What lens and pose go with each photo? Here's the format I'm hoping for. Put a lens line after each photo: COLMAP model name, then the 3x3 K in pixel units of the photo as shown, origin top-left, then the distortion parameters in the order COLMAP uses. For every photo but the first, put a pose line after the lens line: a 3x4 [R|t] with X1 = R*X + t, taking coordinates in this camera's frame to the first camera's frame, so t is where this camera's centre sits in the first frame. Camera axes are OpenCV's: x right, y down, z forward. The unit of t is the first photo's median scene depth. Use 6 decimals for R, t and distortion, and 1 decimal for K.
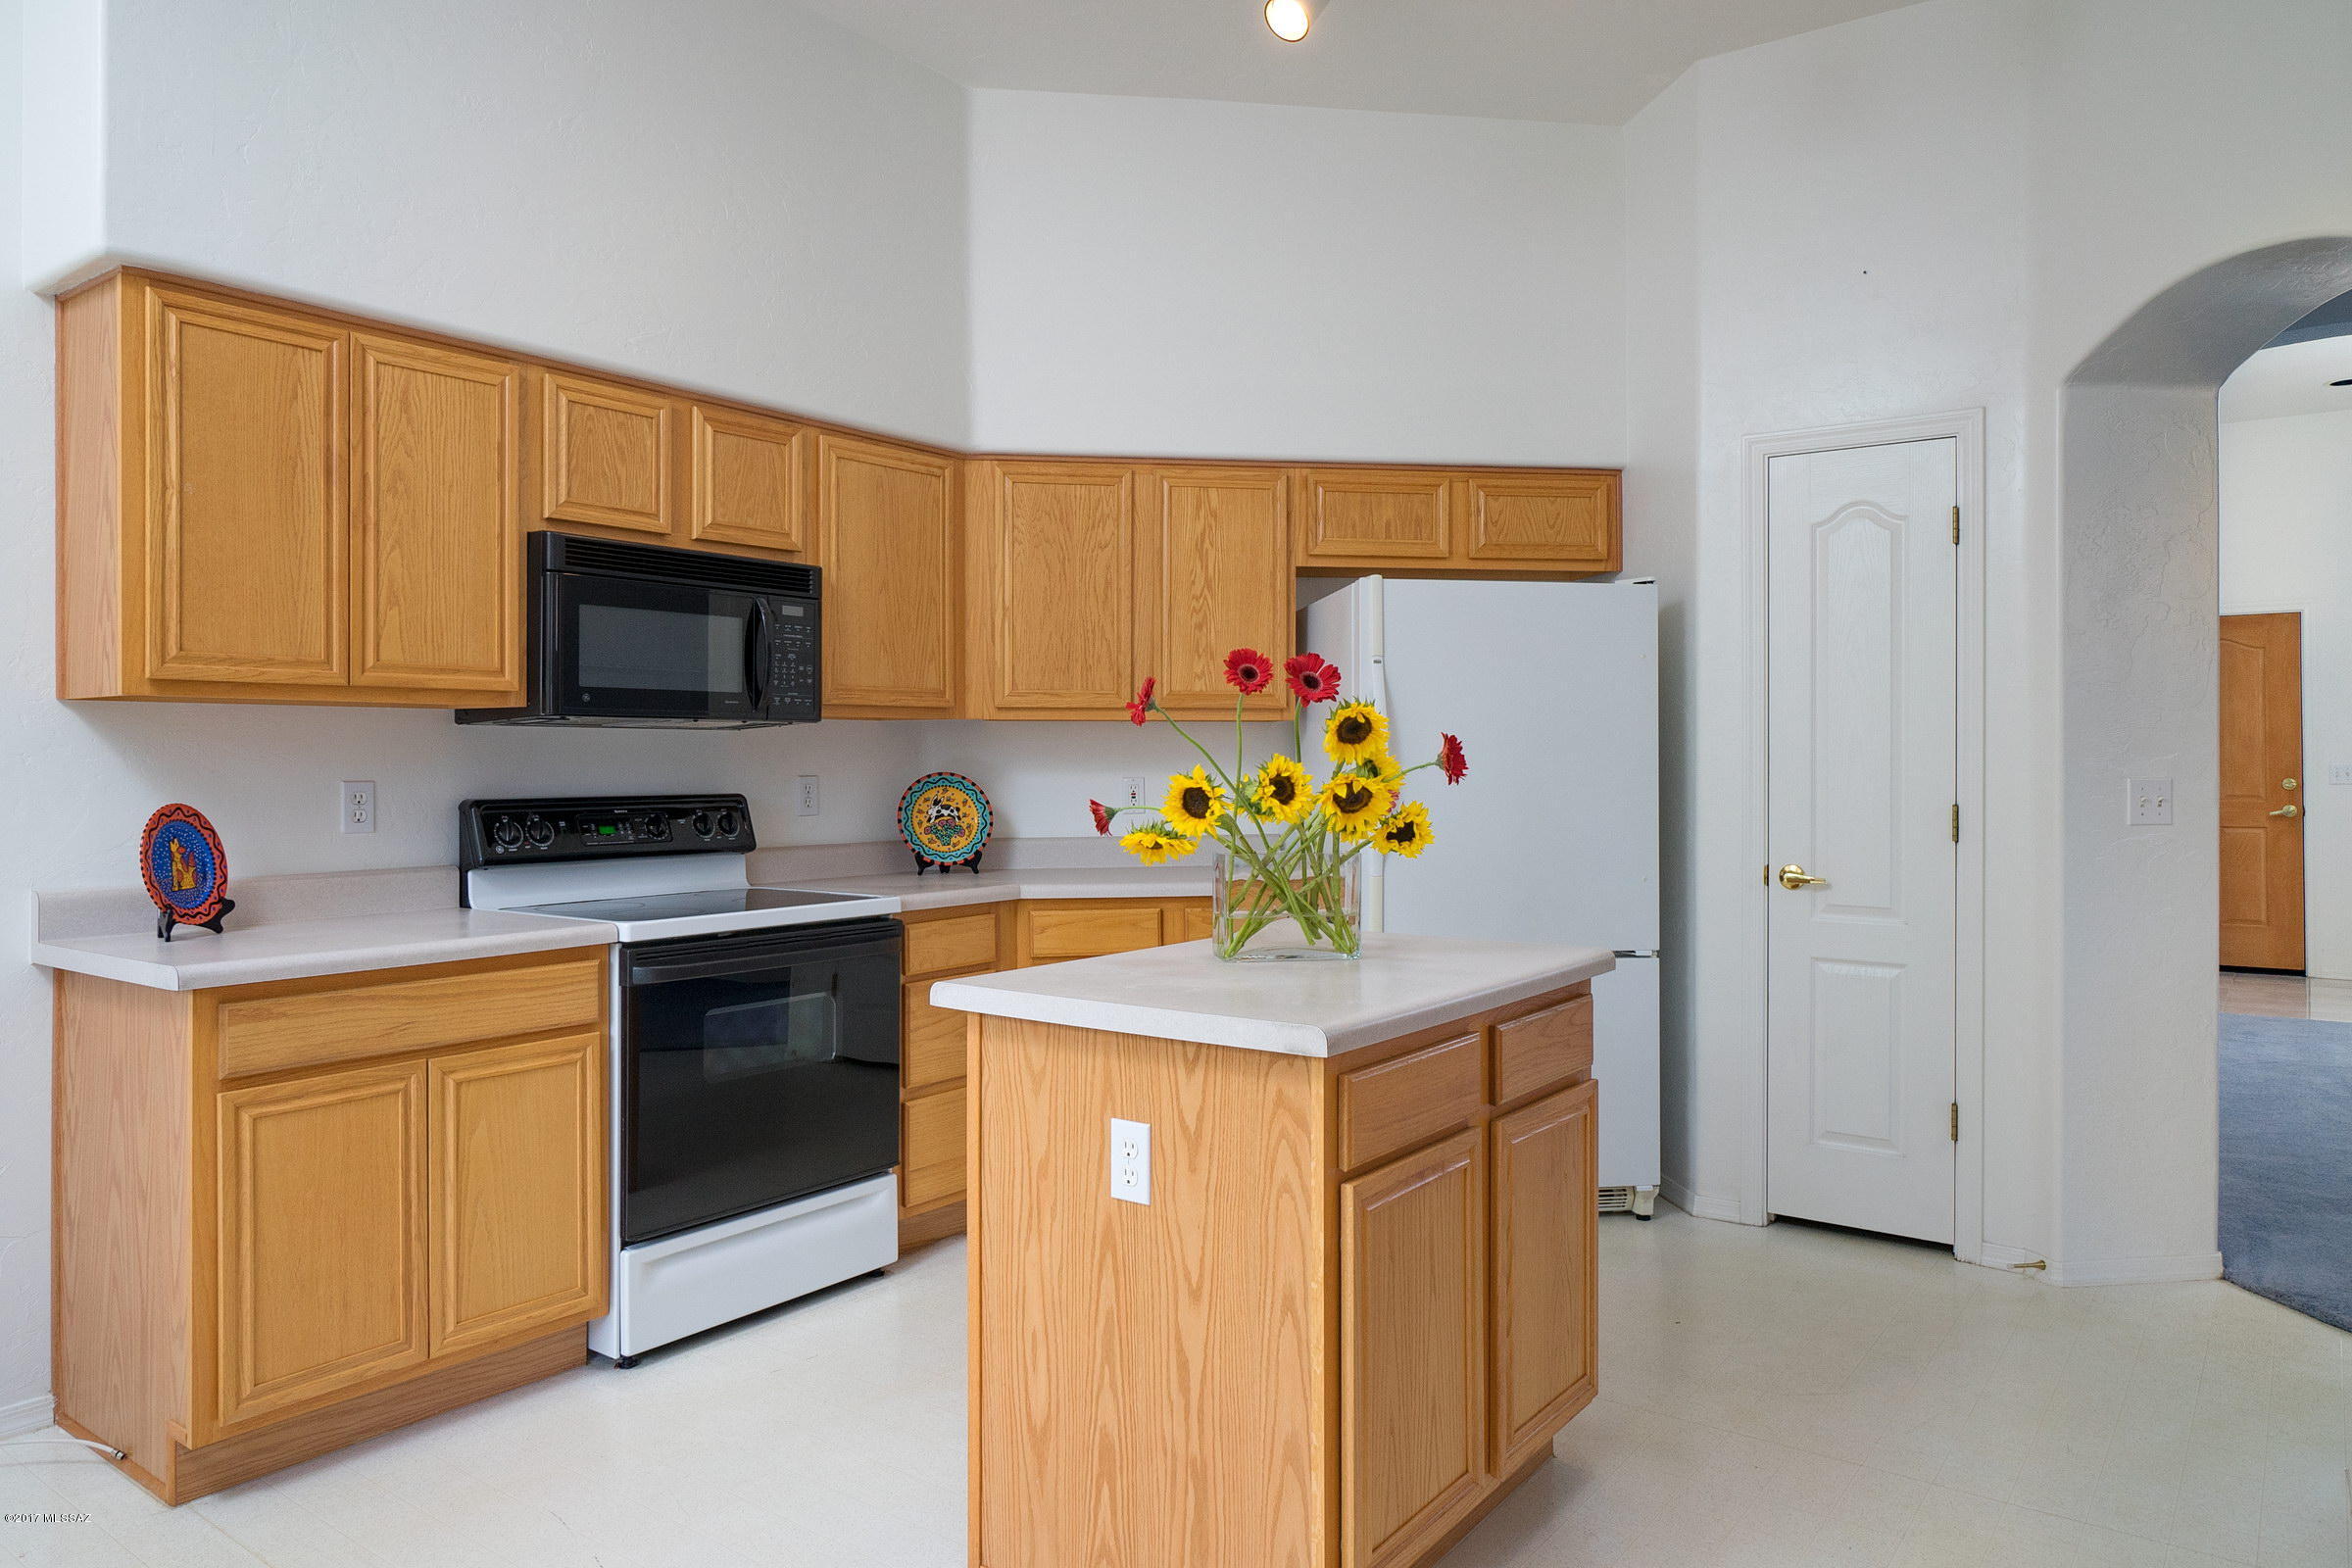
lens RADIAL K [[1519.3, 0, 1194.9], [0, 1519.3, 760.9], [0, 0, 1]] dist [-0.000522, -0.000738]
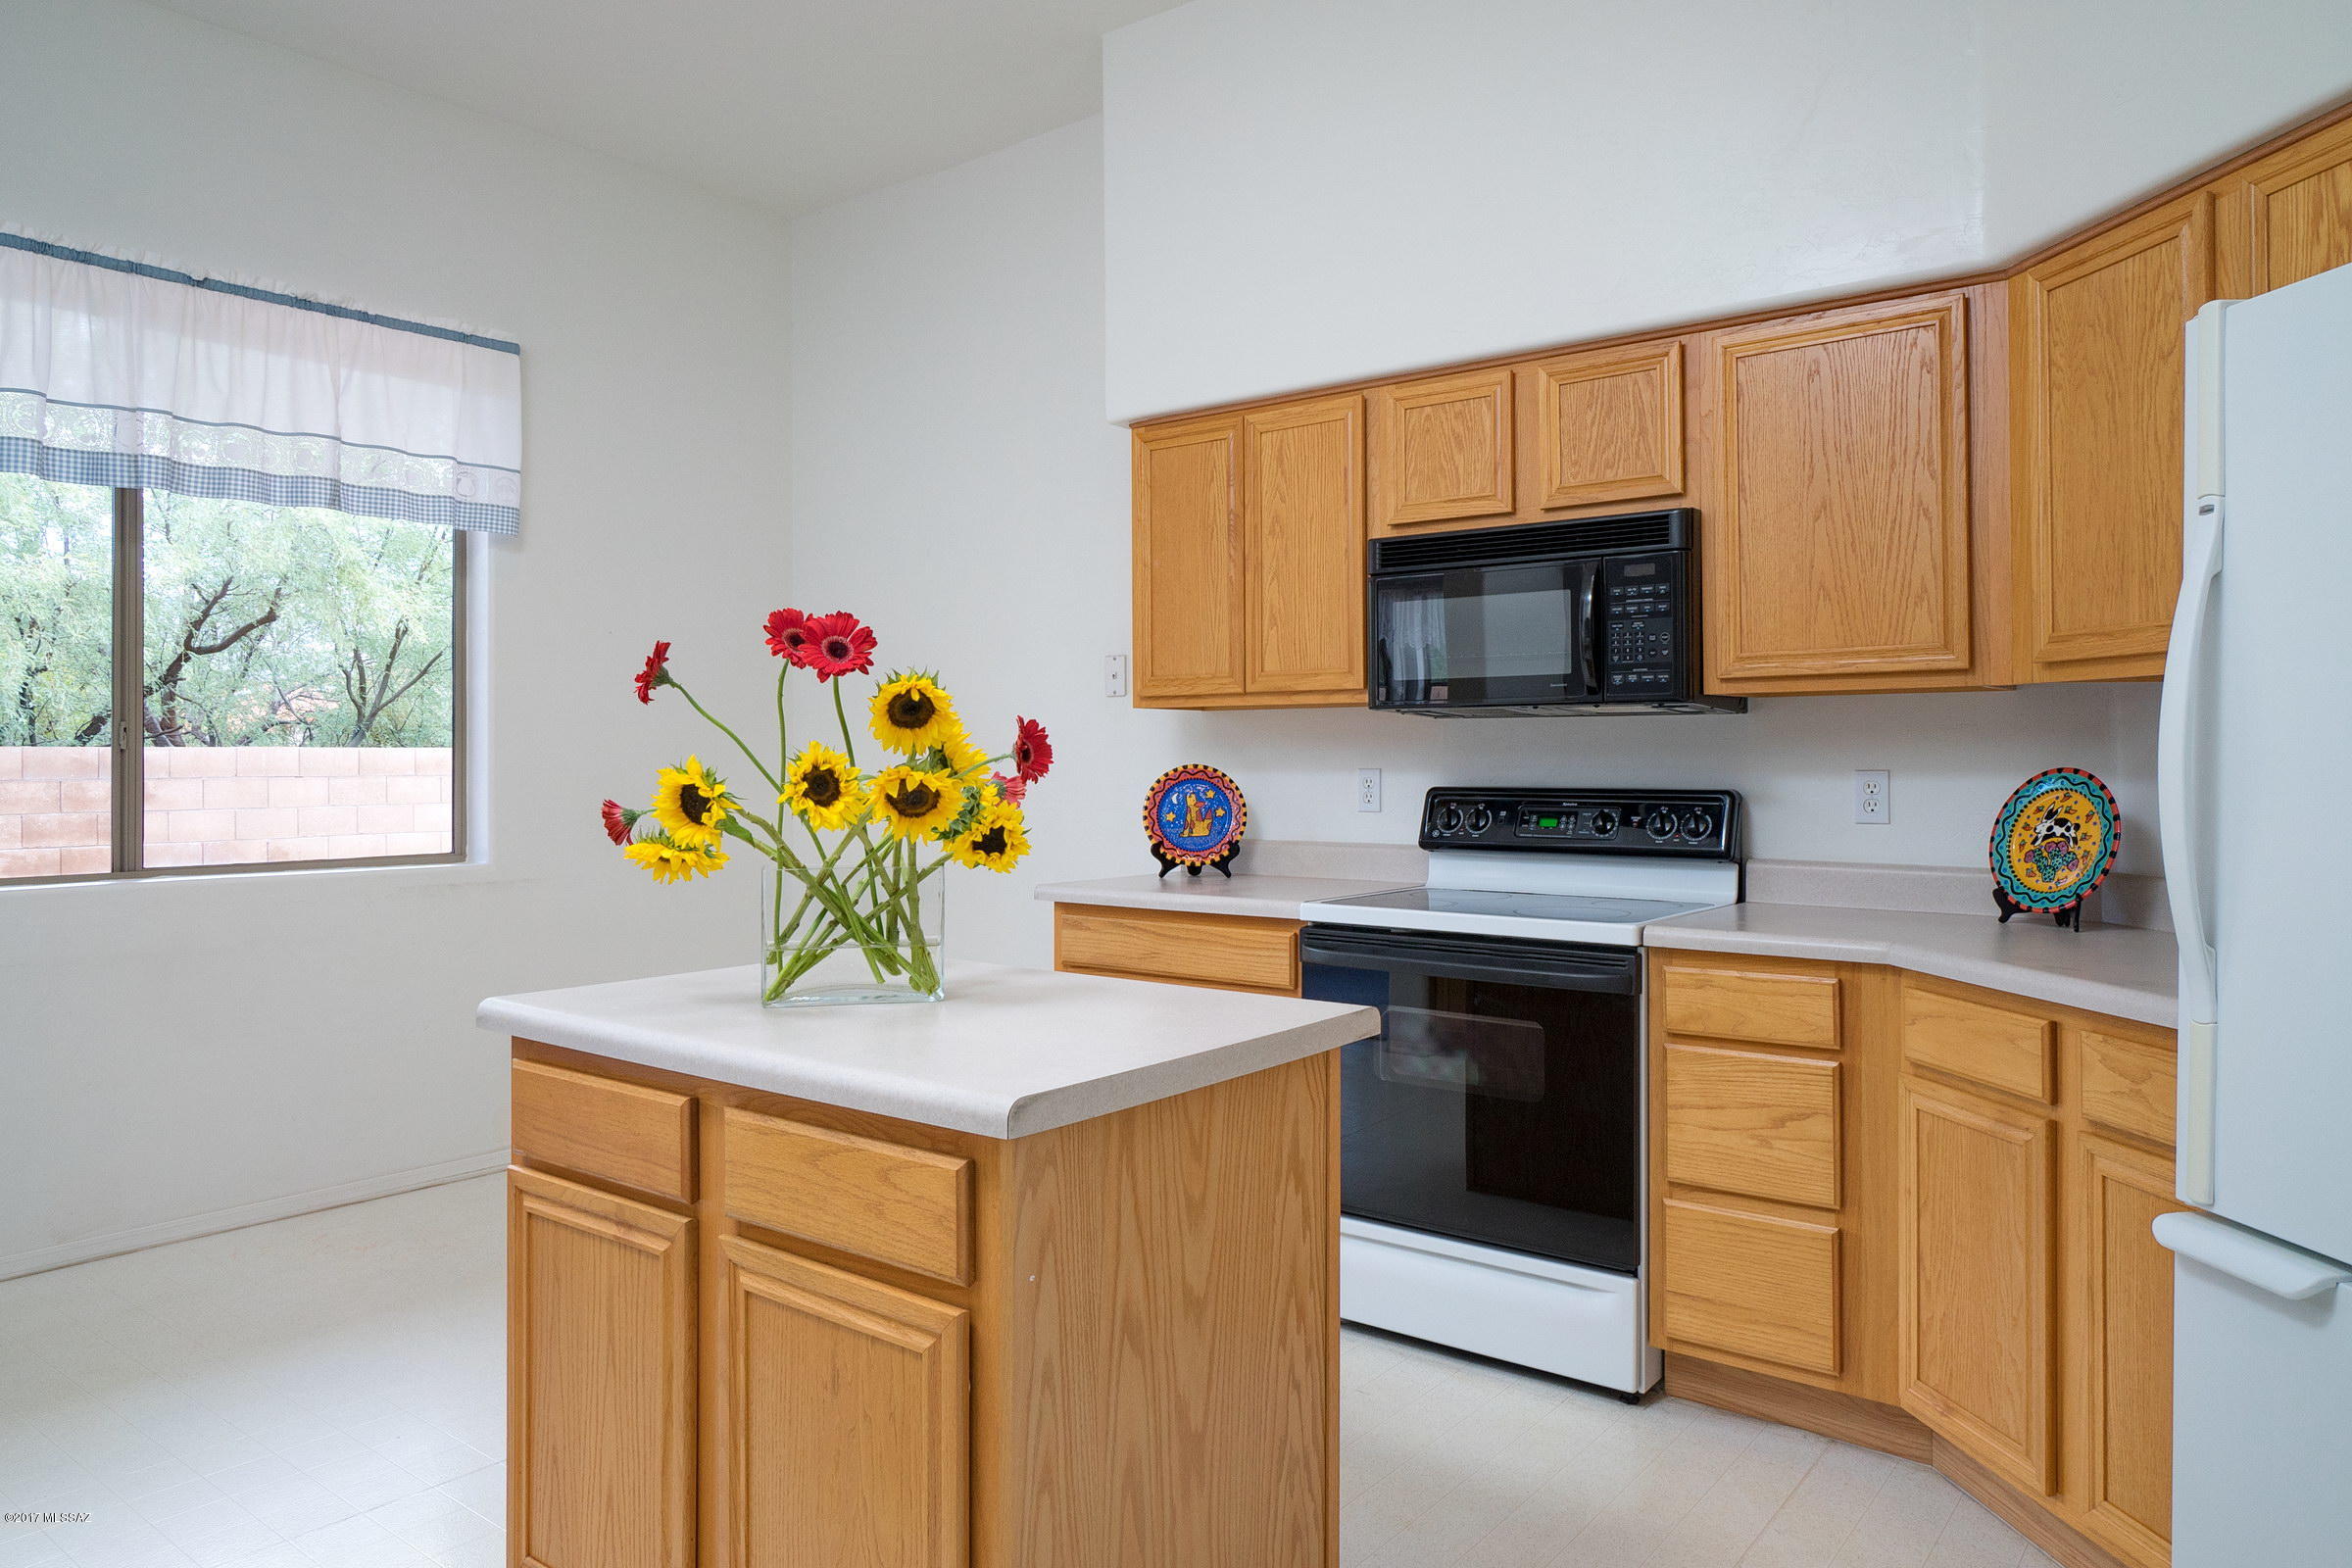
lens RADIAL K [[1519.3, 0, 1192.2], [0, 1519.3, 778.1], [0, 0, 1]] dist [-0.000522, -0.000738]
pose [[-0.016430, 0.015501, -0.999745, 0.657732], [0.001856, 0.999879, 0.015473, 0.001792], [0.999863, -0.001601, -0.016457, 0.885539]]
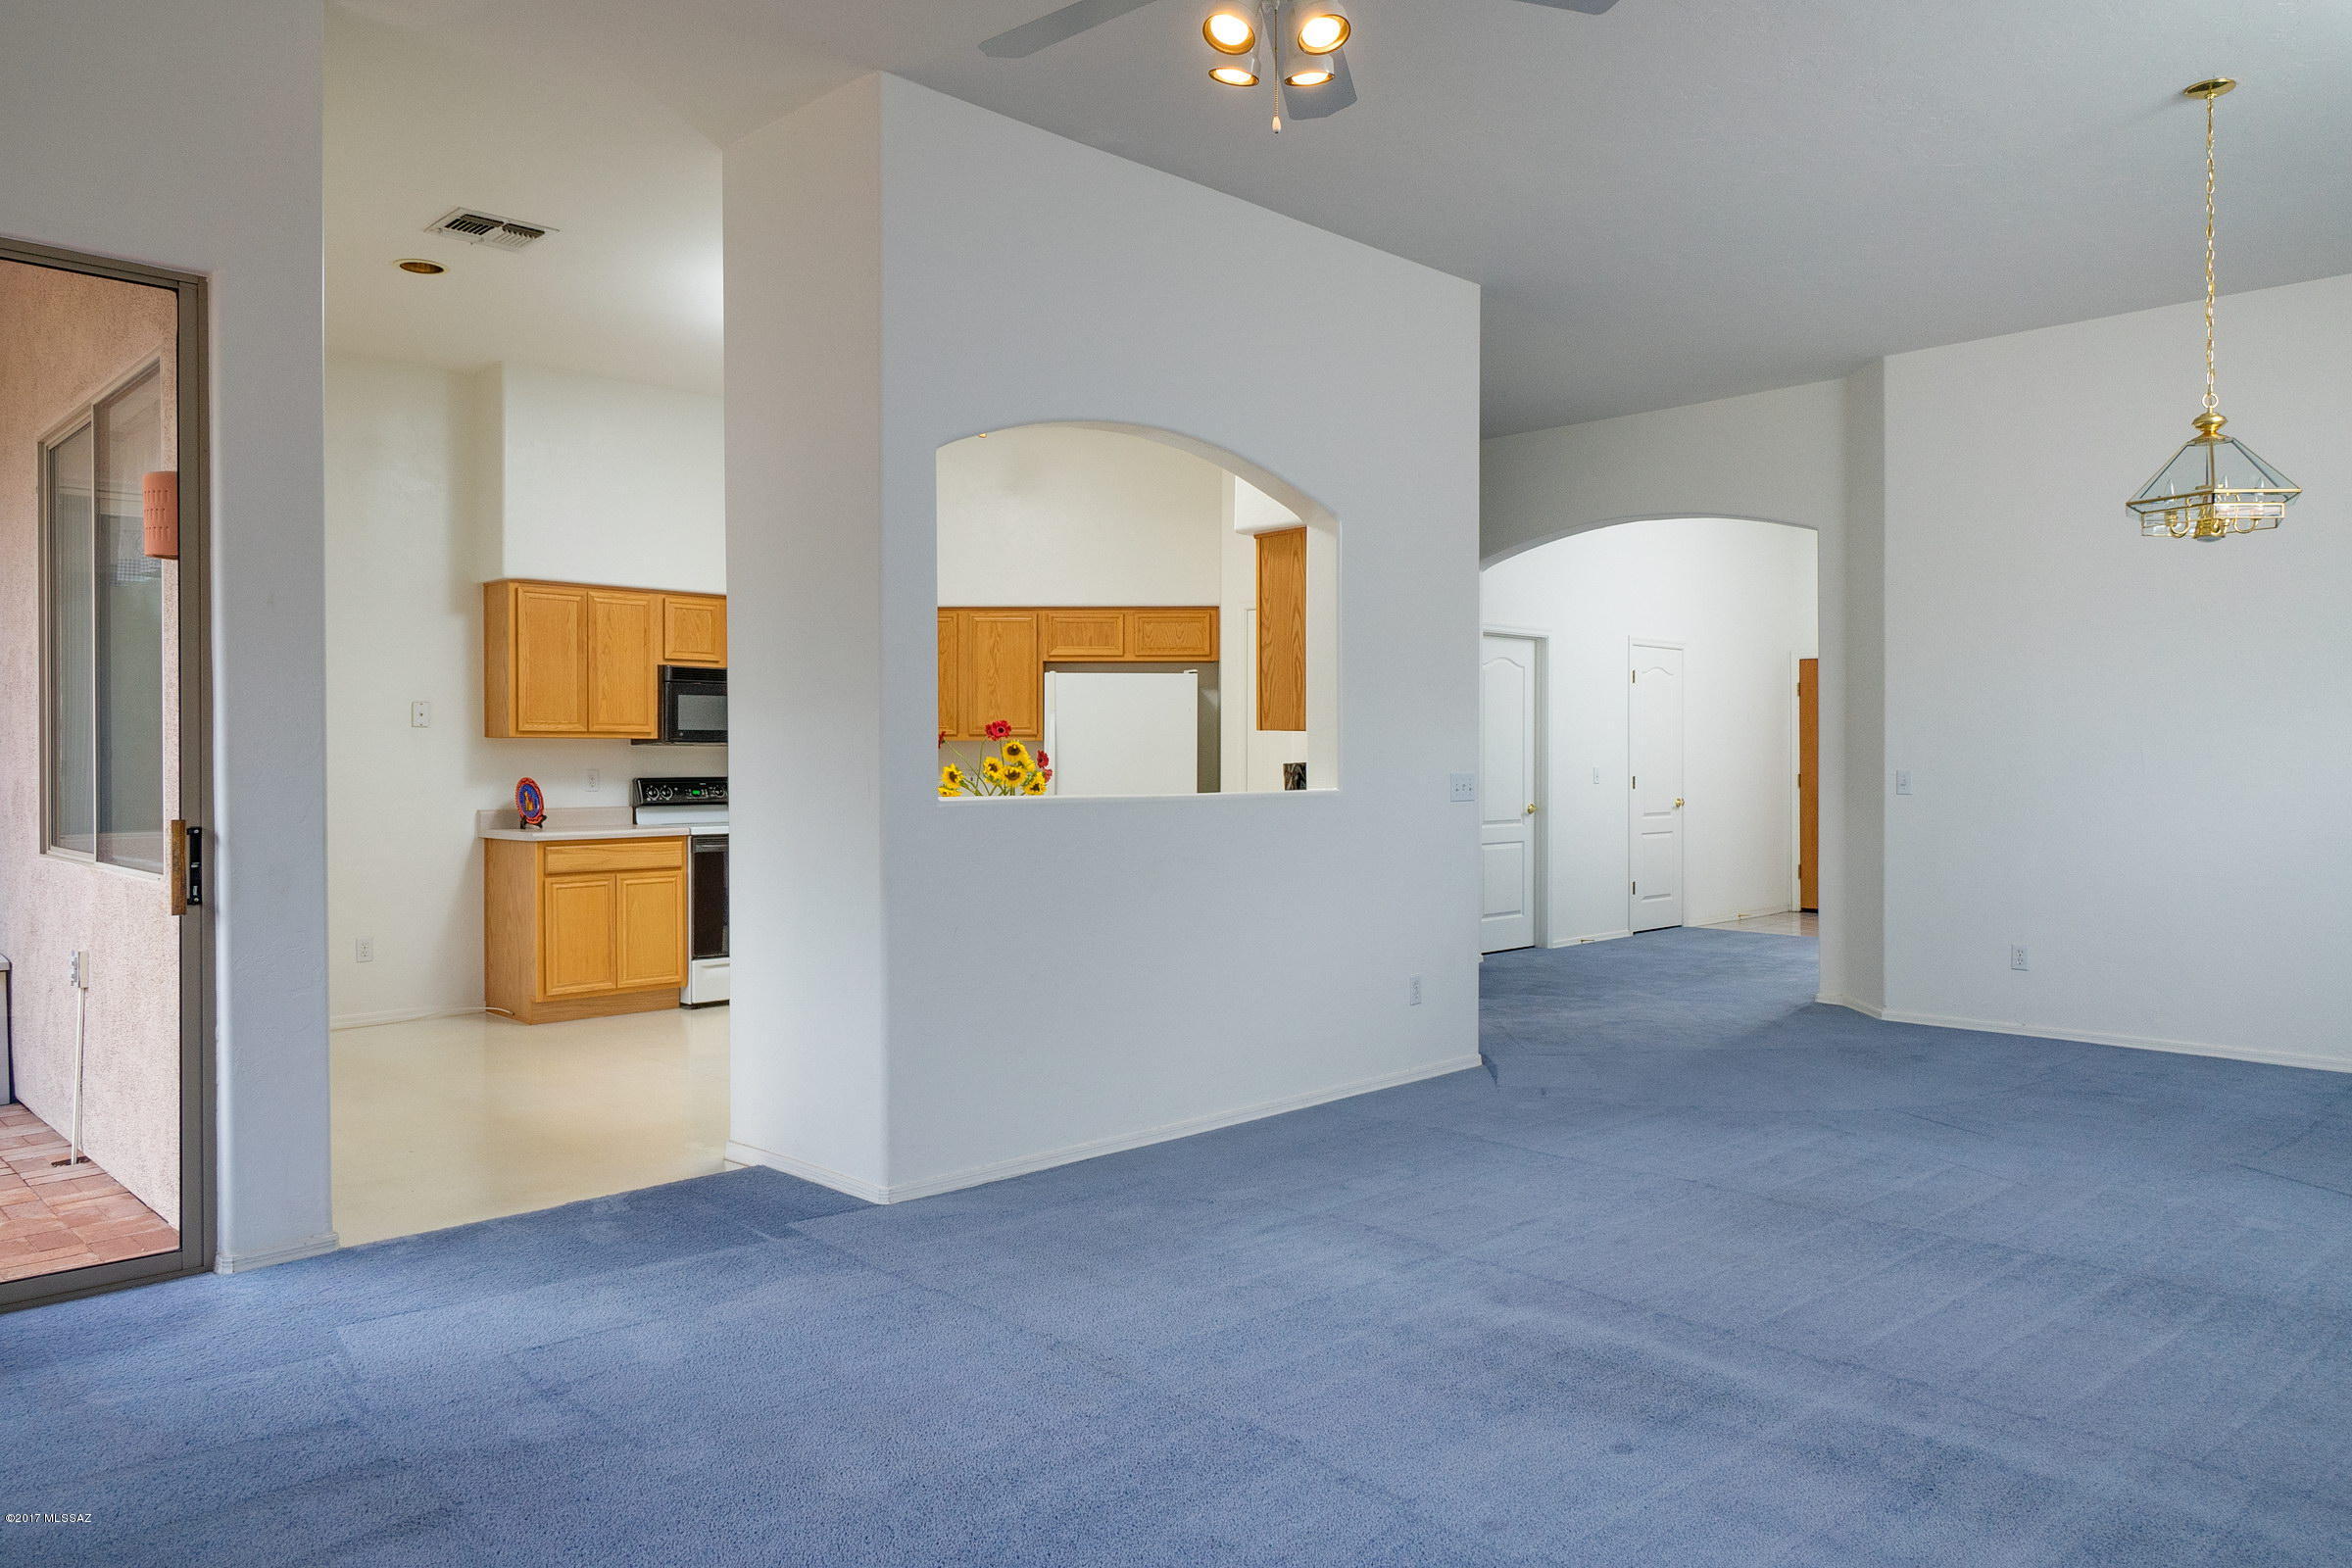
lens RADIAL K [[1572.2, 0, 1175.0], [0, 1572.2, 782.0], [0, 0, 1]] dist [0.000853, -0.000041]
pose [[0.988732, 0.004540, -0.149631, 0.734115], [-0.001931, 0.999844, 0.017579, -0.012168], [0.149687, -0.017092, 0.988586, -1.321563]]
